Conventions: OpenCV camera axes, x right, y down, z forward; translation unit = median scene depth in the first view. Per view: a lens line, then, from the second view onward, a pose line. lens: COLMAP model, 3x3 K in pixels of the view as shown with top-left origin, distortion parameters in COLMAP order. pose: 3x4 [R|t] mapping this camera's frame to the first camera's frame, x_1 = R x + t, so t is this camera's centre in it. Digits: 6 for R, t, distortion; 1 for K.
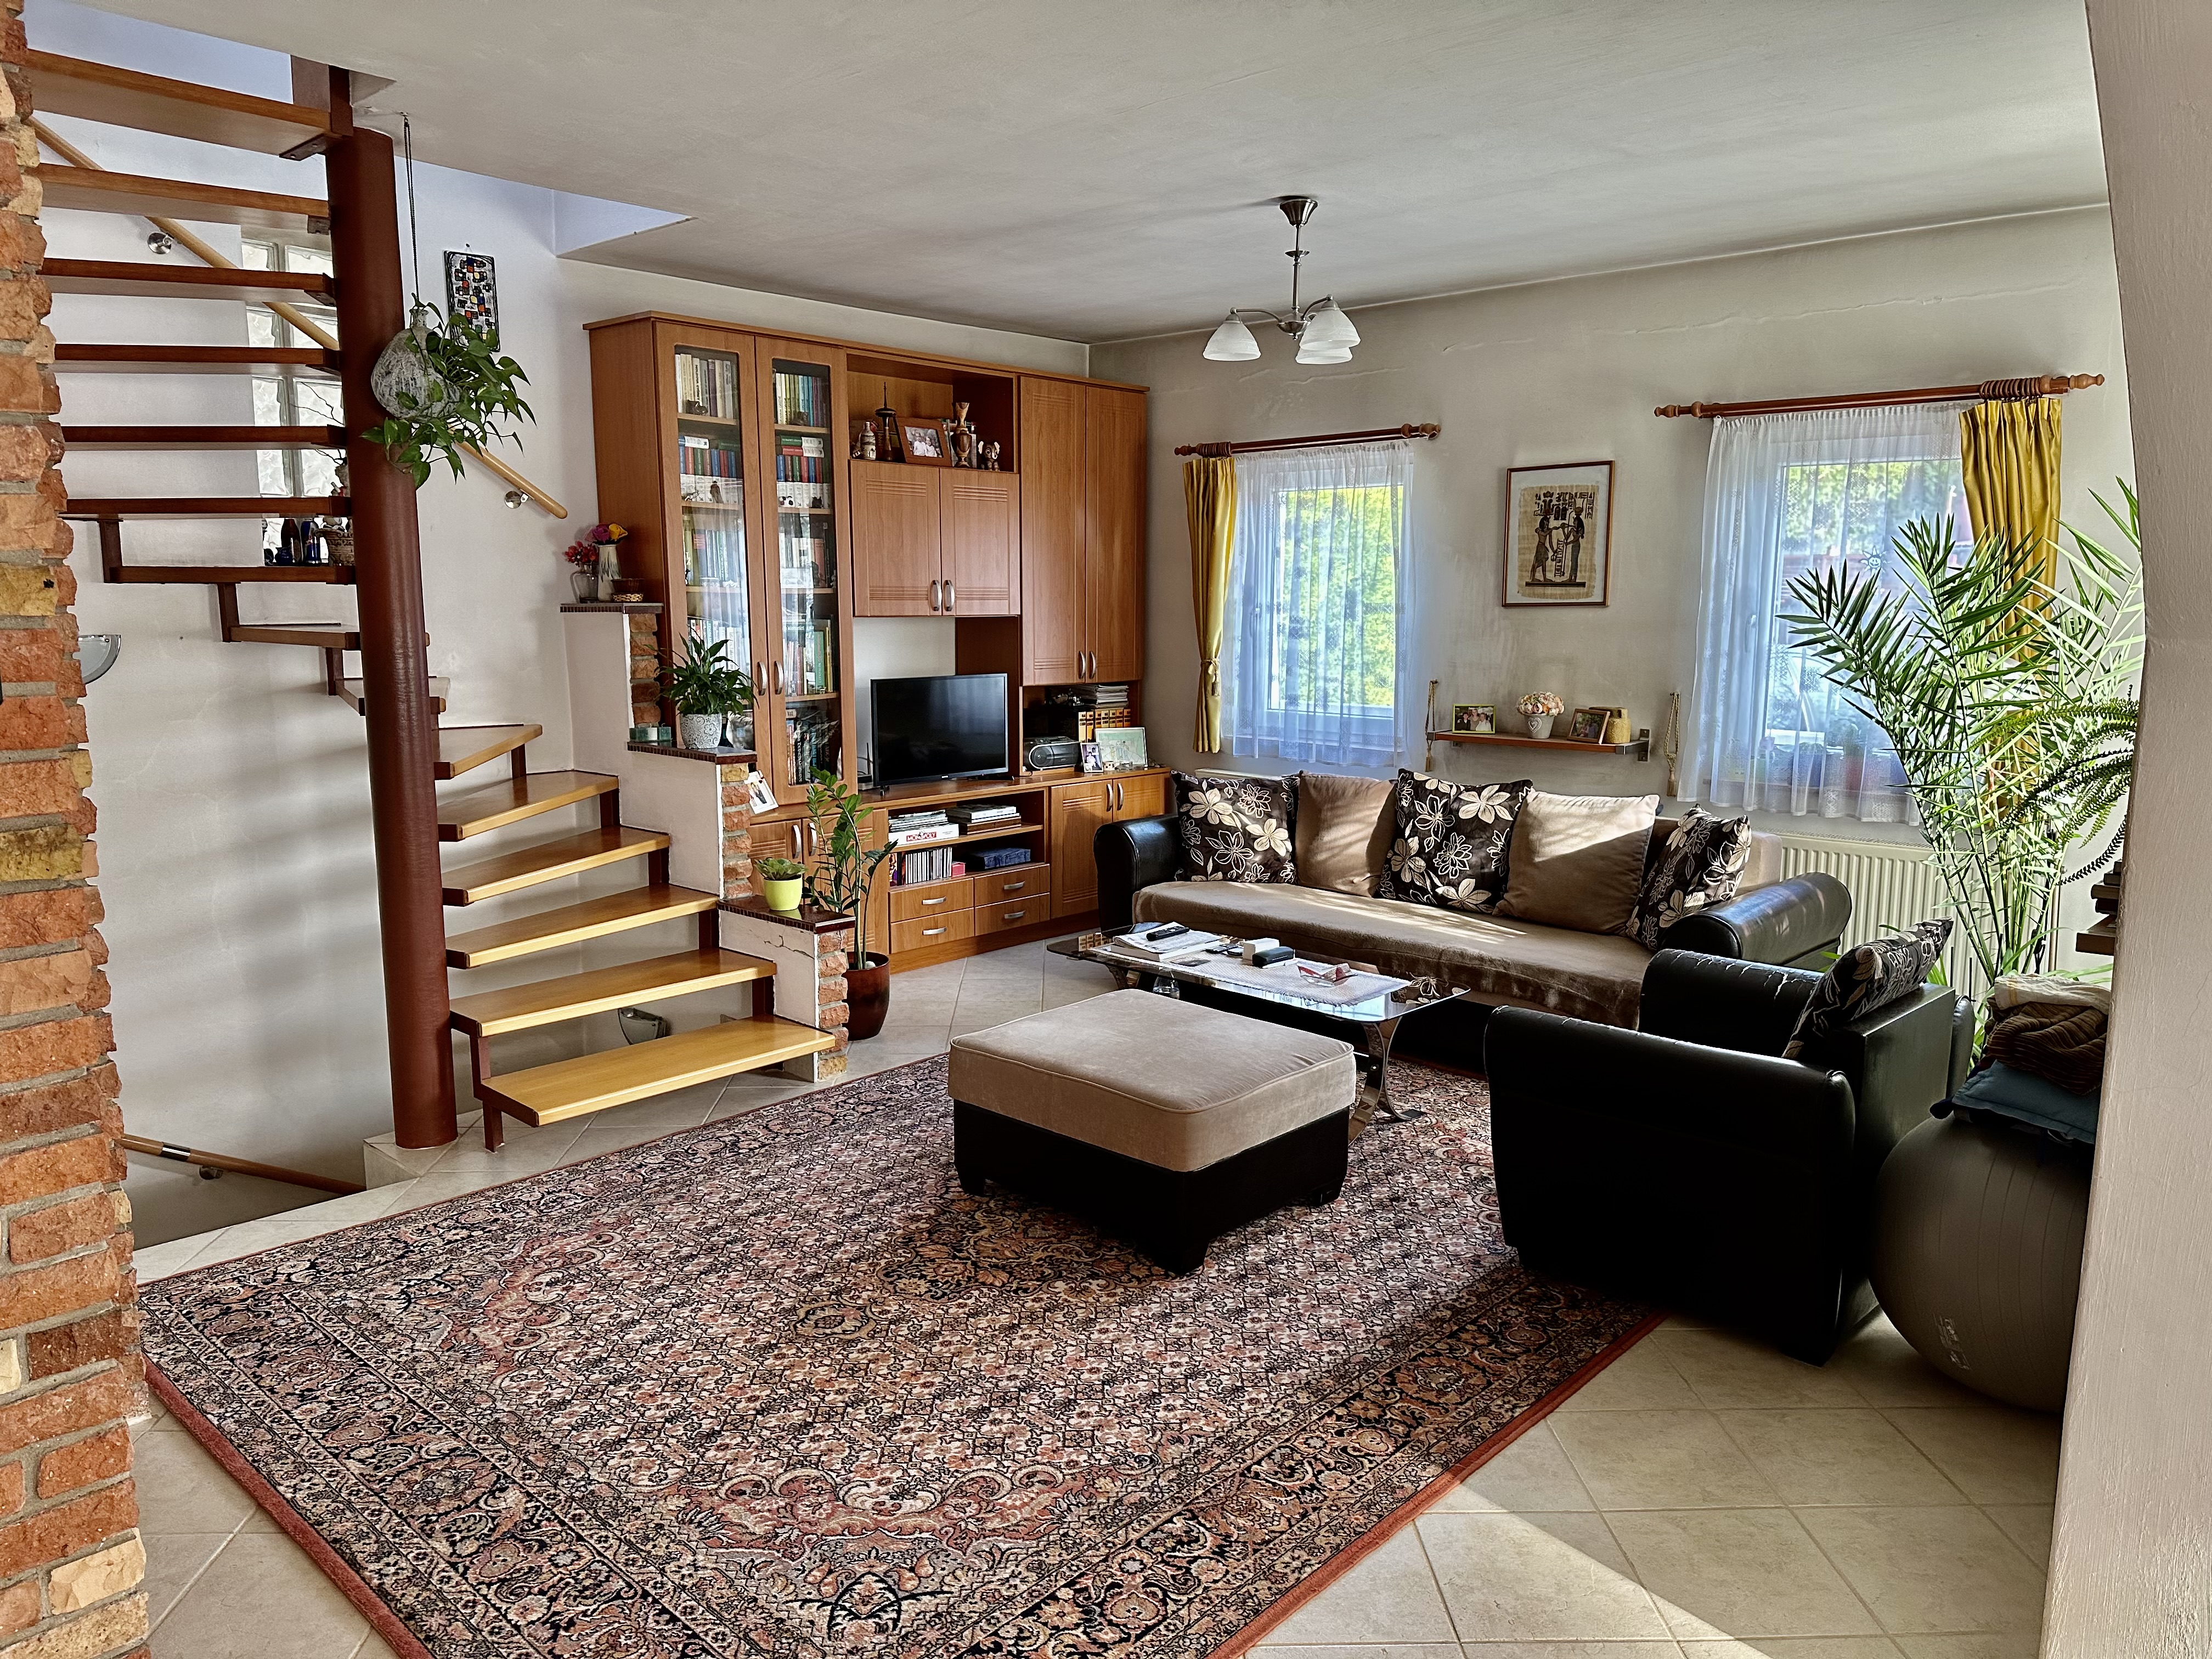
lens RADIAL K [[1524.9, 0, 1106.0], [0, 1524.9, 829.5], [0, 0, 1]] dist [0.148732, -0.215036]
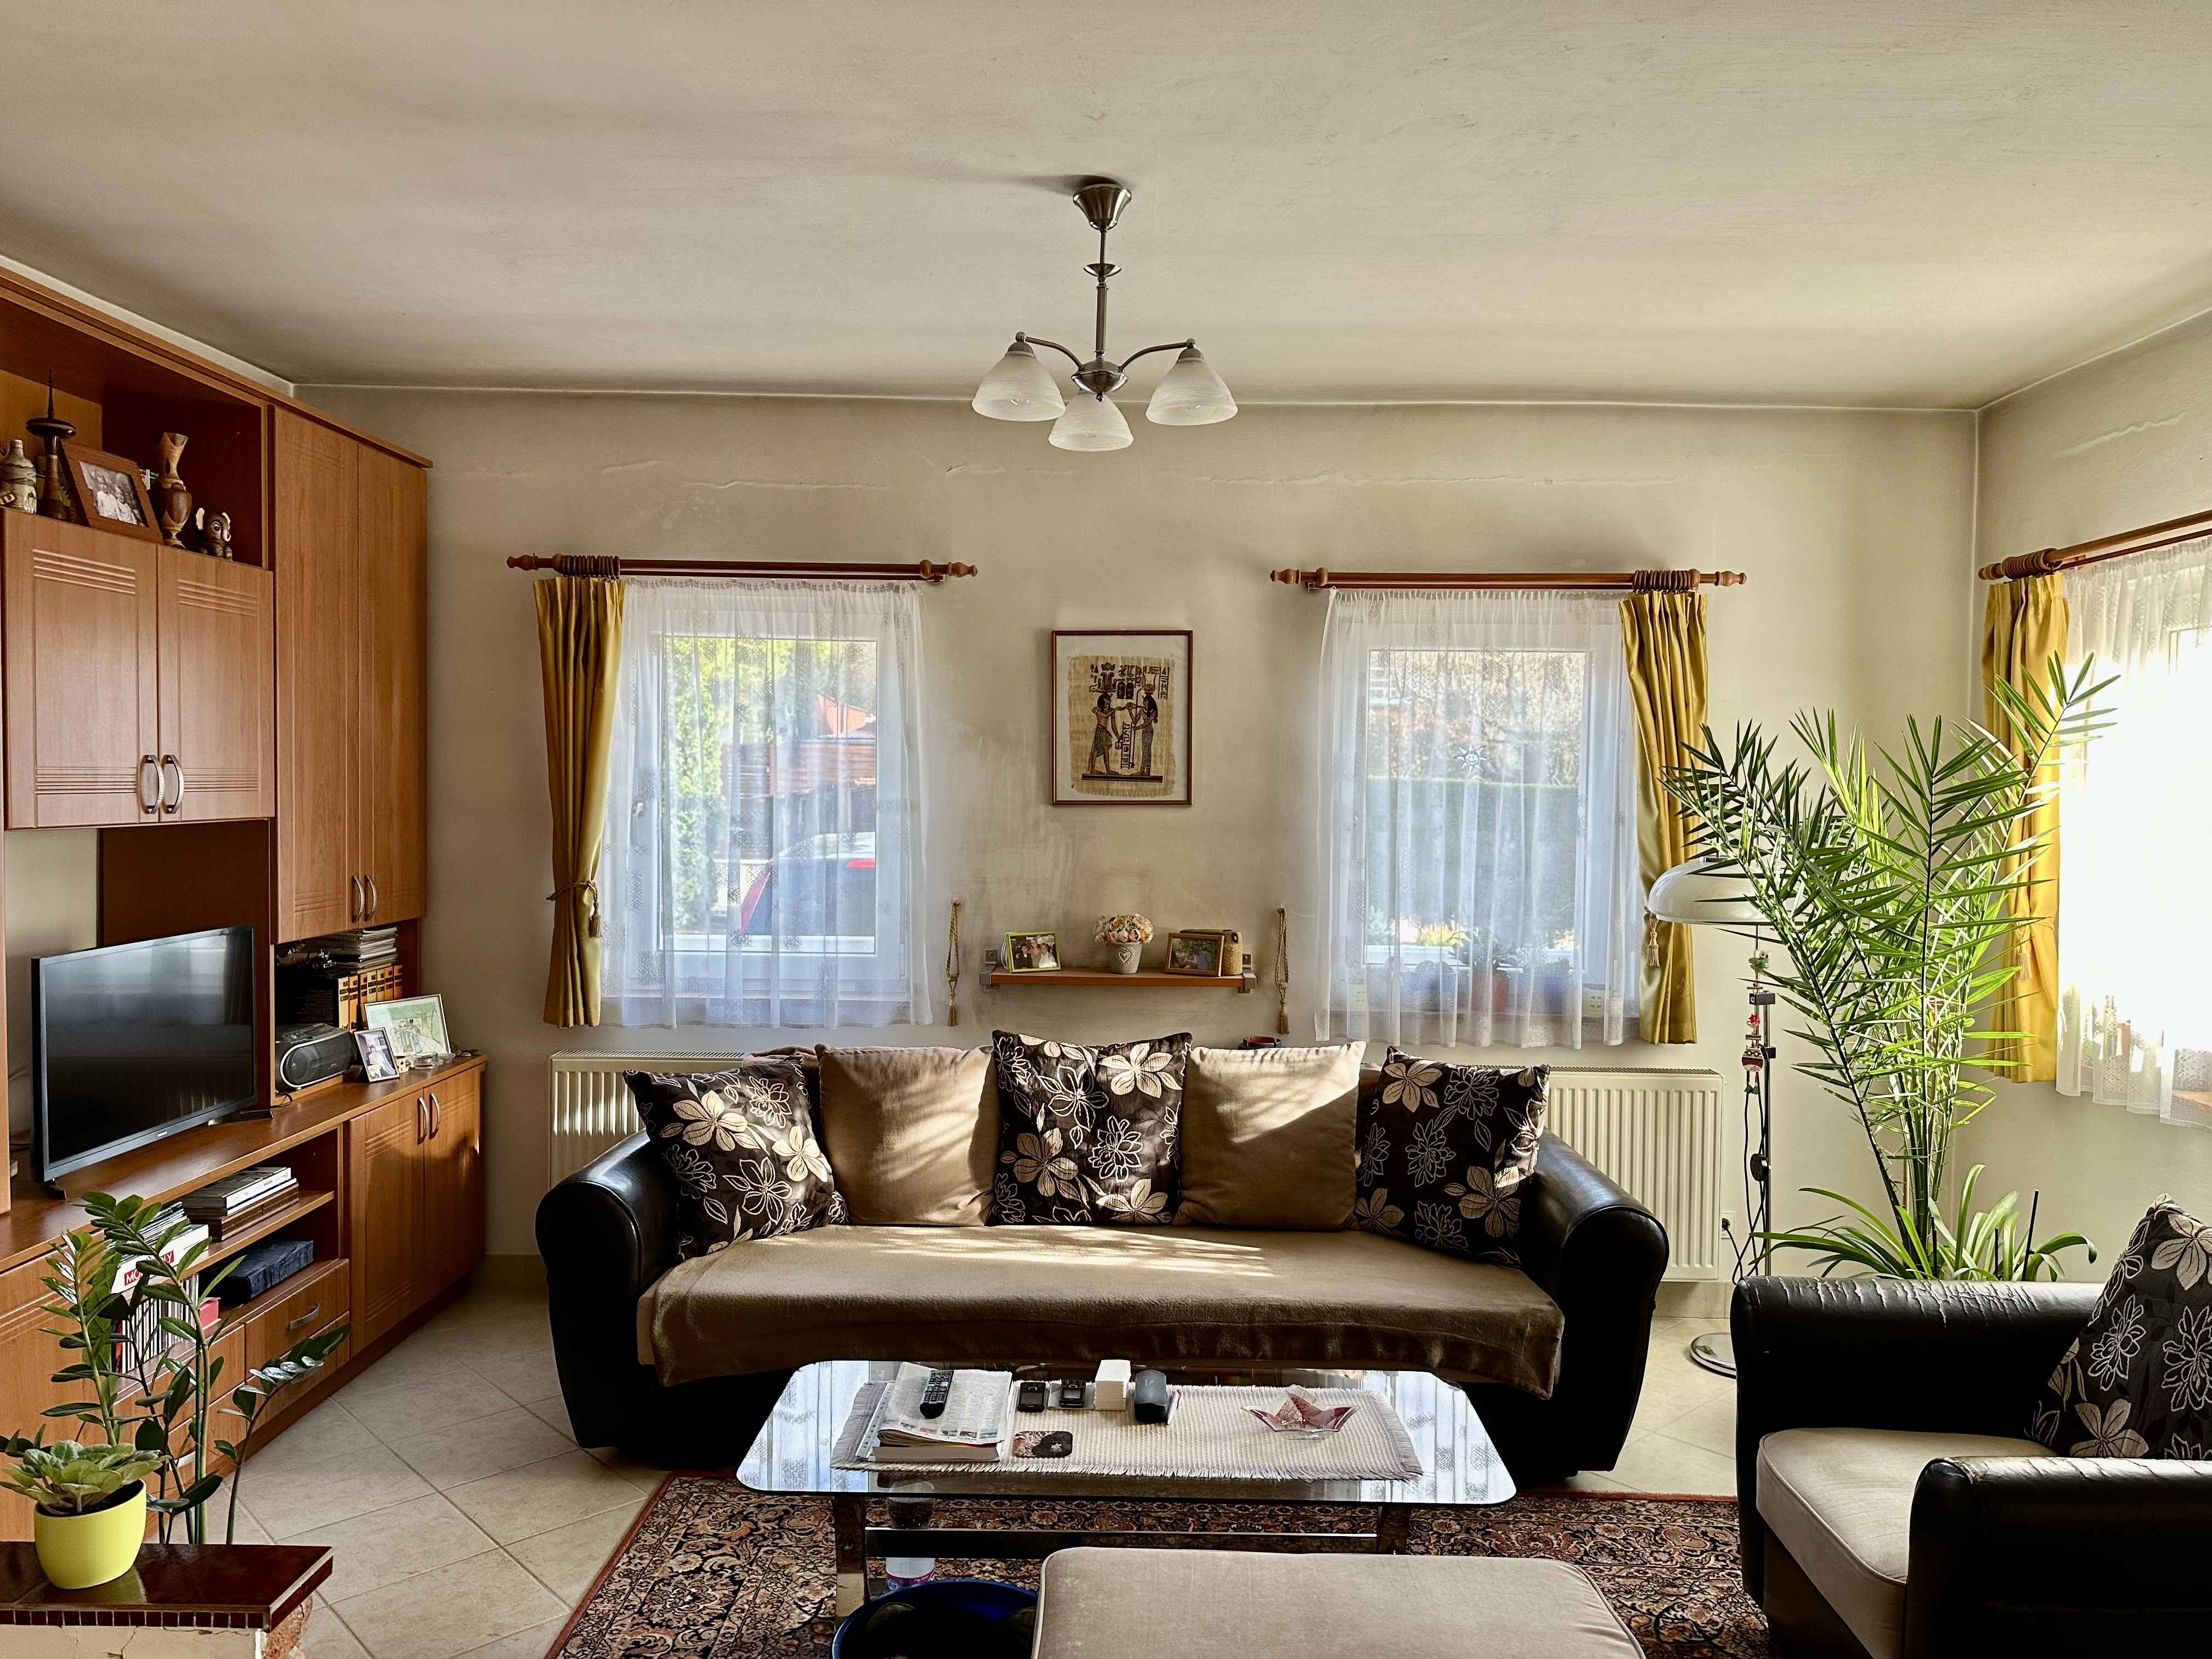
lens RADIAL K [[1524.9, 0, 1106.0], [0, 1524.9, 829.5], [0, 0, 1]] dist [0.148732, -0.215036]
pose [[0.741342, -0.015221, 0.670955, -0.246770], [0.093537, 0.992329, -0.080838, -0.070991], [-0.664577, 0.122687, 0.737079, 0.439320]]
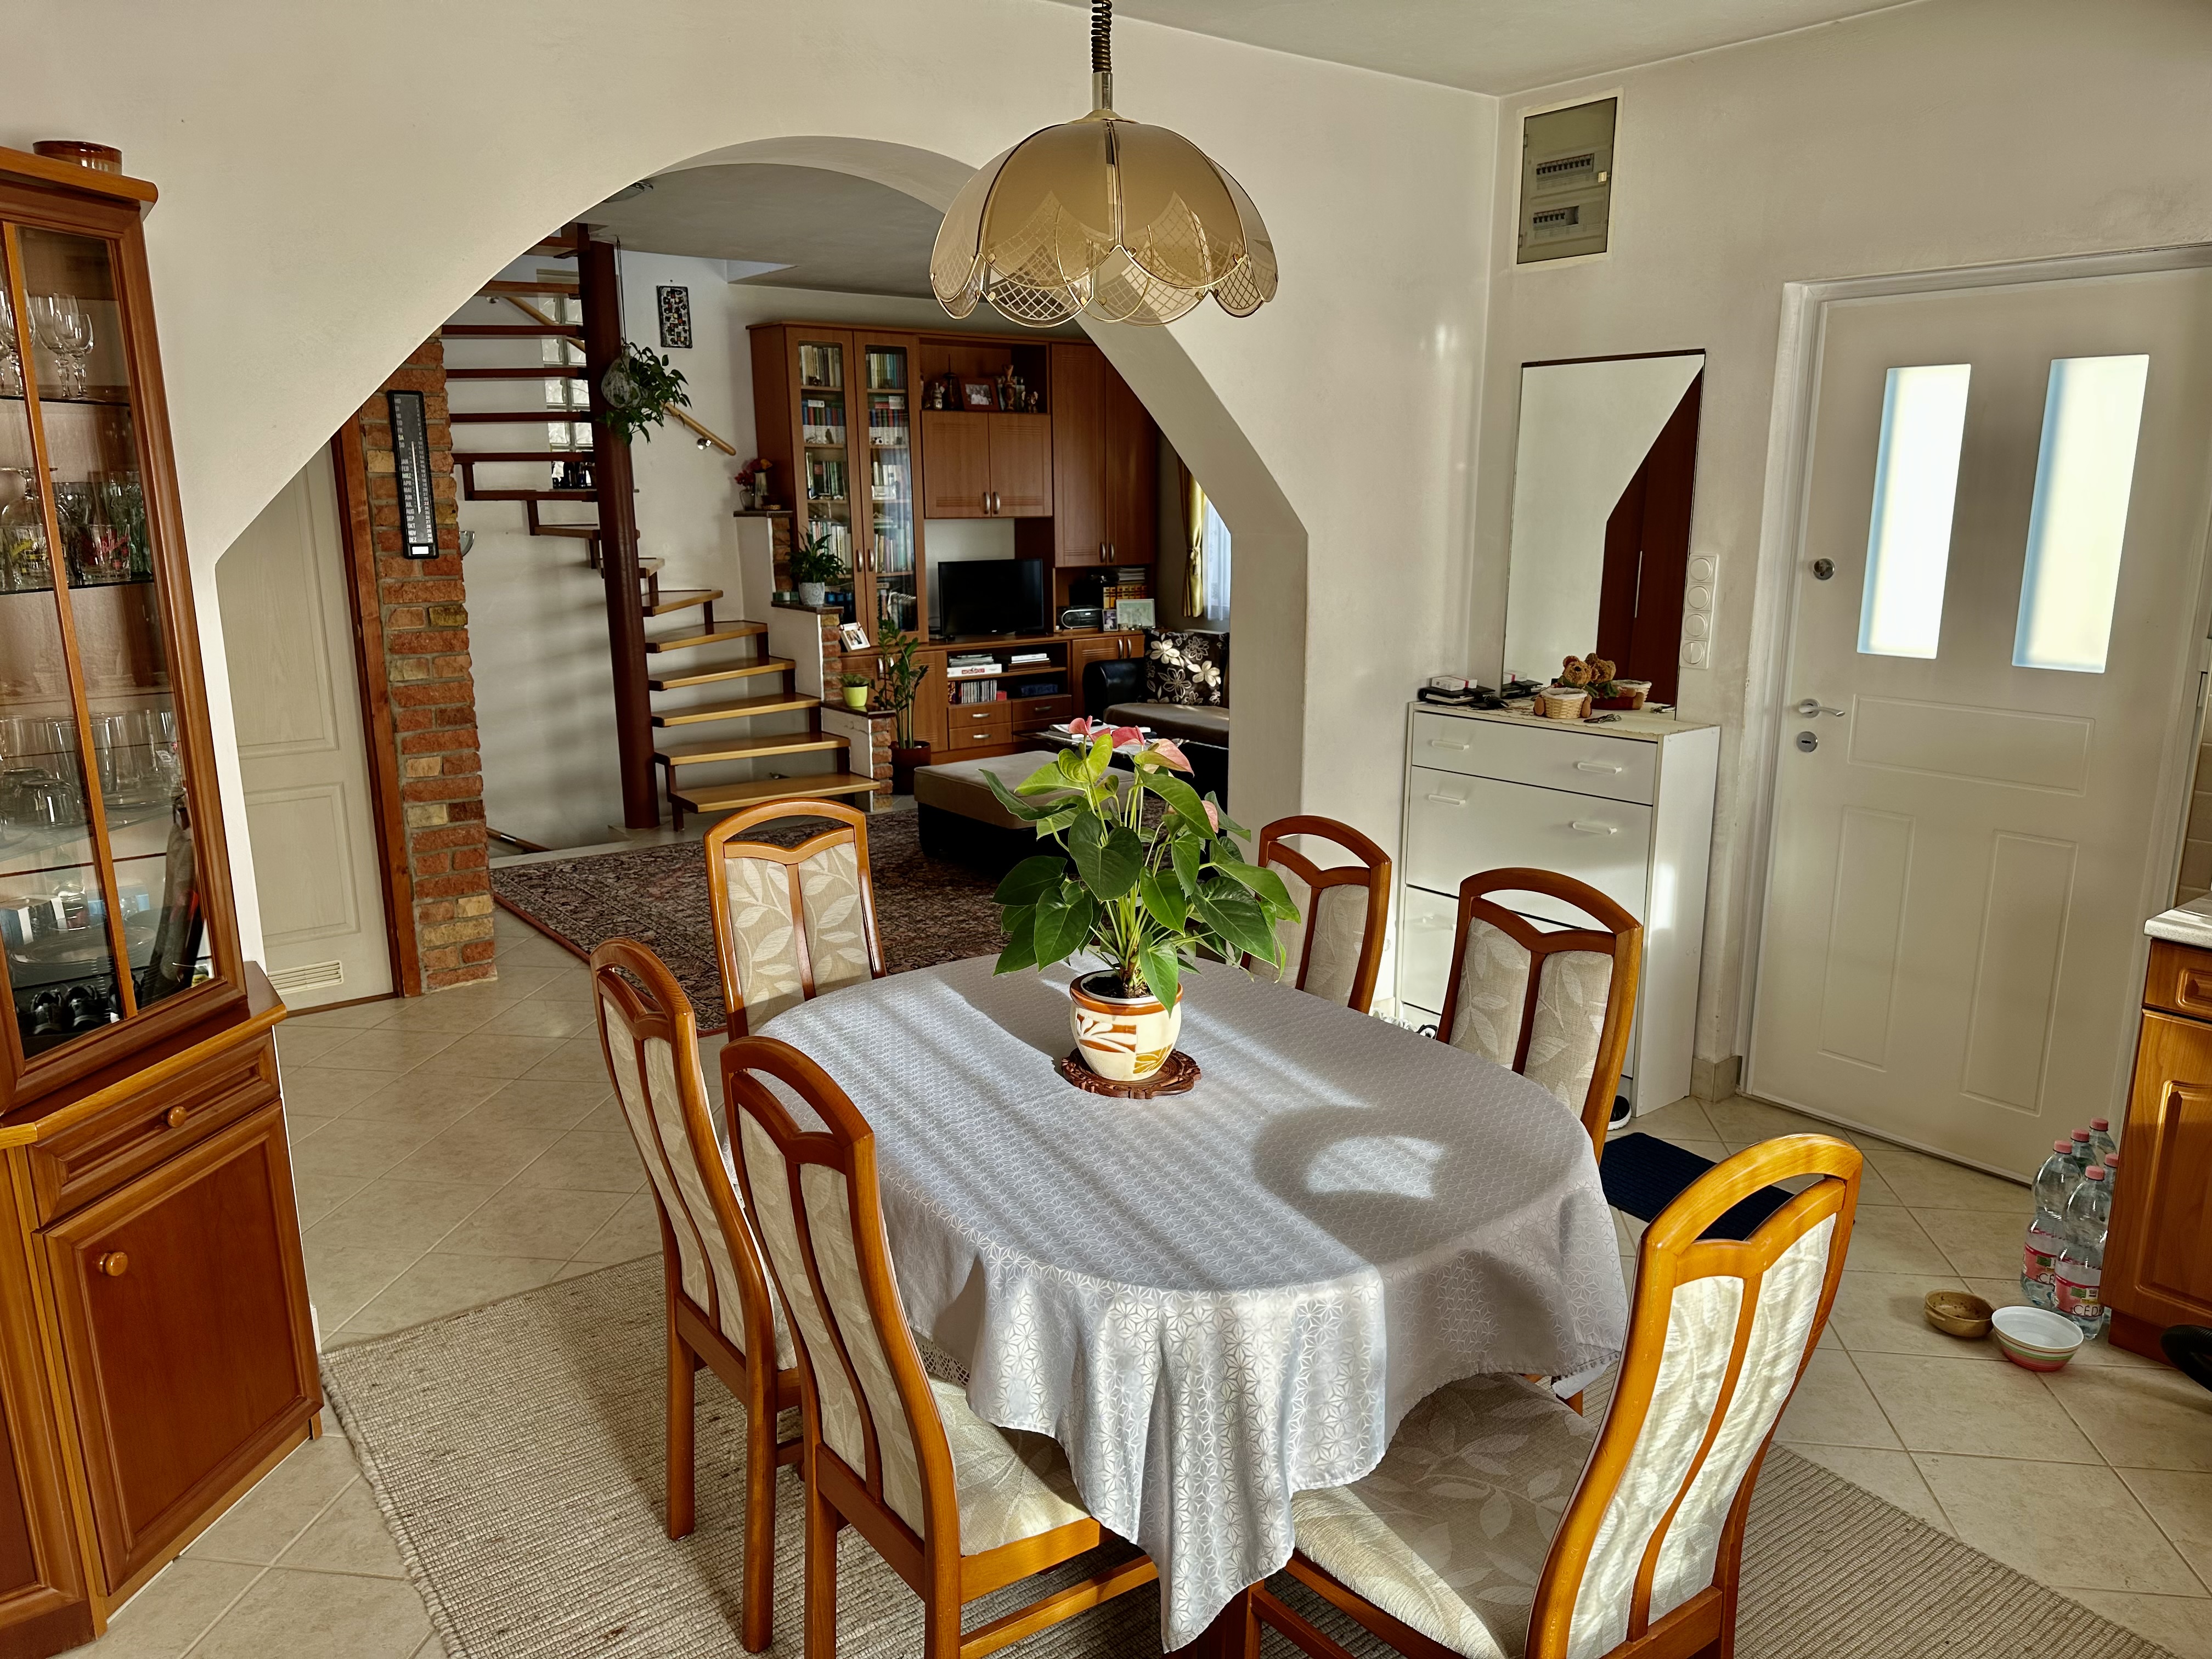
lens RADIAL K [[1524.9, 0, 1106.0], [0, 1524.9, 829.5], [0, 0, 1]] dist [0.148732, -0.215036]
pose [[0.984966, 0.029654, -0.170186, 0.279065], [-0.018201, 0.997488, 0.068464, 0.057740], [0.171789, -0.064337, 0.983031, -0.460288]]
